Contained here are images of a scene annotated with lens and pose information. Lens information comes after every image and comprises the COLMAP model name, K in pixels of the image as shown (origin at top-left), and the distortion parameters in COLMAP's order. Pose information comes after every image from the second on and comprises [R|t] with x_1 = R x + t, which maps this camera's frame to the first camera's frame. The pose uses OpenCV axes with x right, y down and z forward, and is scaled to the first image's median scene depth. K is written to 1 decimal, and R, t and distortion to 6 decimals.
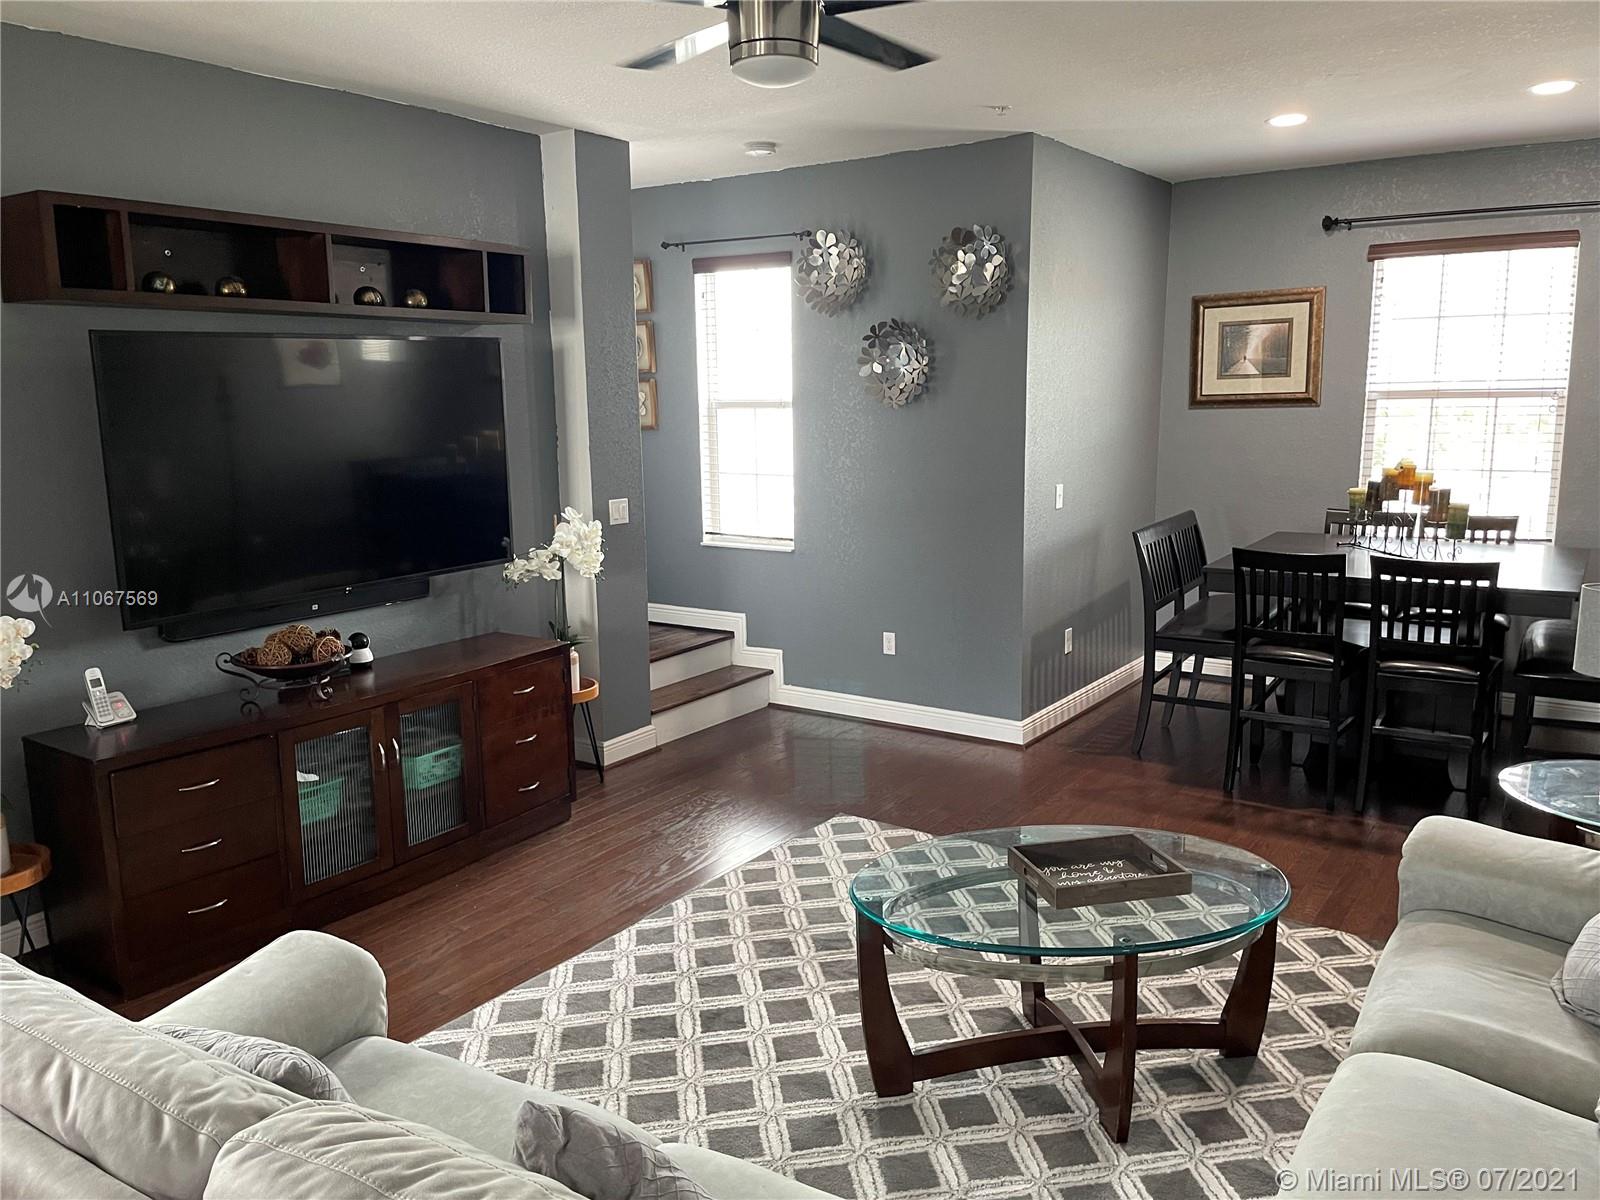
lens RADIAL K [[1187.6, 0, 800.0], [0, 1187.6, 600.0], [0, 0, 1]] dist [0.110668, -0.160881]
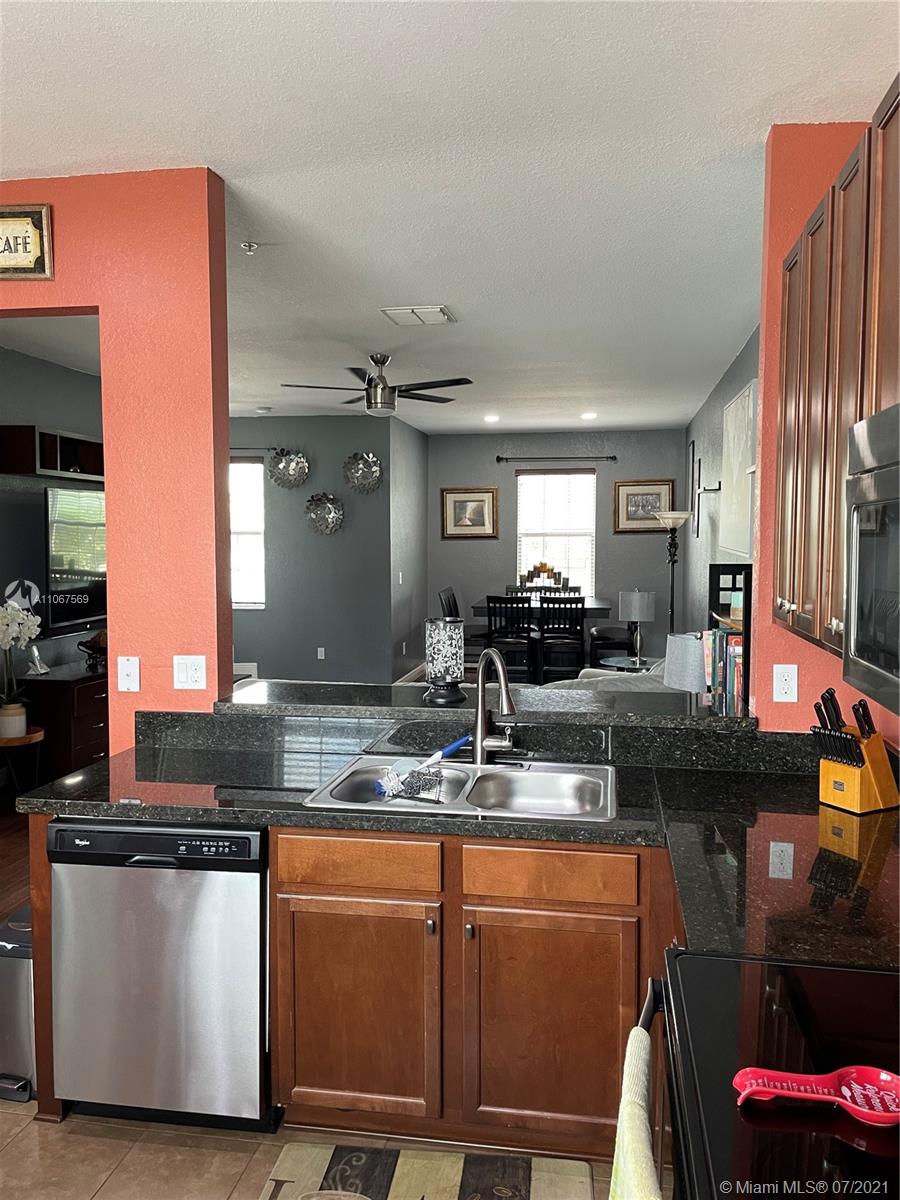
lens RADIAL K [[883.8, 0, 450.0], [0, 883.8, 600.0], [0, 0, 1]] dist [-0.004293, -0.003410]
pose [[0.907859, -0.014287, 0.419032, -0.332923], [0.059241, 0.993764, -0.094467, 0.096663], [-0.415070, 0.110587, 0.903044, -0.409376]]
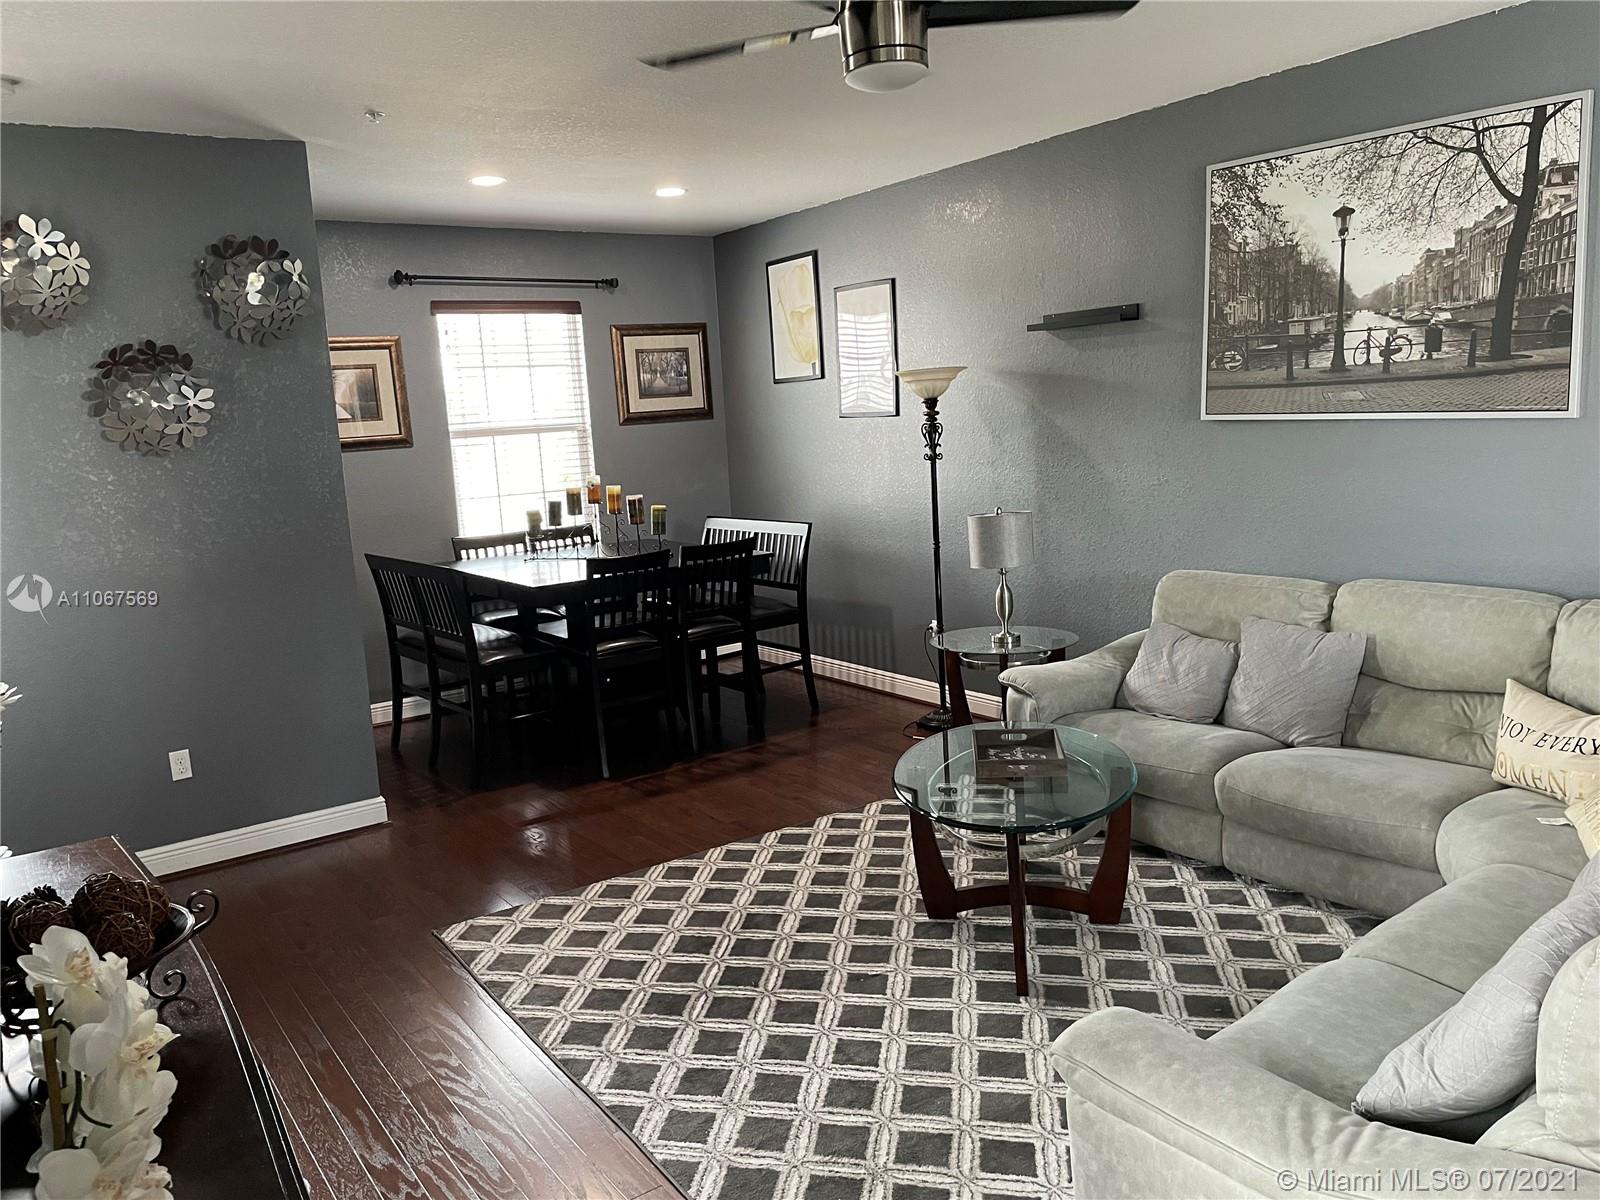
lens RADIAL K [[1178.5, 0, 800.0], [0, 1178.5, 600.0], [0, 0, 1]] dist [-0.004293, -0.003410]
pose [[0.355182, -0.152451, 0.922282, -0.446446], [0.206985, 0.974948, 0.081444, -0.043822], [-0.911594, 0.161971, 0.377839, 0.327621]]
